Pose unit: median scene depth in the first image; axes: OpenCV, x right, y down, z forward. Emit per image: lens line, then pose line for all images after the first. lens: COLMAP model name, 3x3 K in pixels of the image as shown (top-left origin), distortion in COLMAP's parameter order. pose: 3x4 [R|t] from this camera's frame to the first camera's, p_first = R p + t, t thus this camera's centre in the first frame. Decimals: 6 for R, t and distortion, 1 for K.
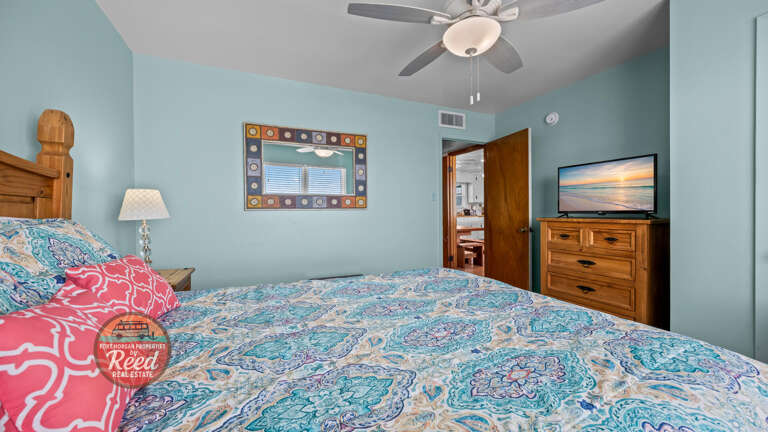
lens RADIAL K [[304.3, 0, 385.5], [0, 304.3, 215.3], [0, 0, 1]] dist [-0.000156, -0.000017]
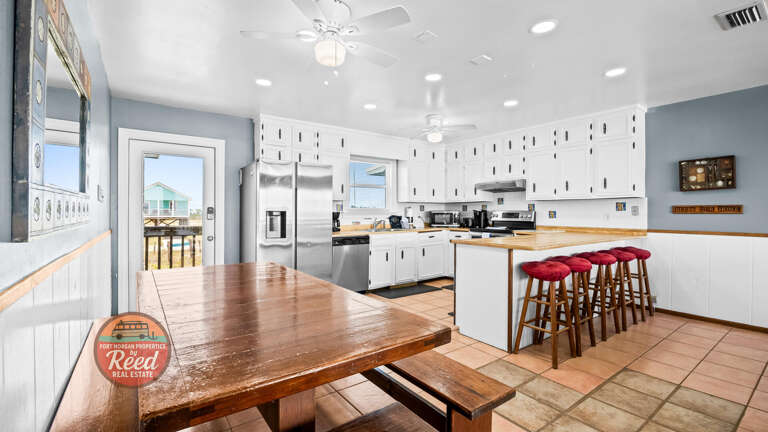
lens RADIAL K [[334.1, 0, 383.3], [0, 334.1, 215.0], [0, 0, 1]] dist [-0.000015, 0.000000]
pose [[0.978464, 0.007390, 0.206285, 0.138249], [-0.006086, 0.999957, -0.006953, -0.016816], [-0.206328, 0.005548, 0.978467, 0.482473]]
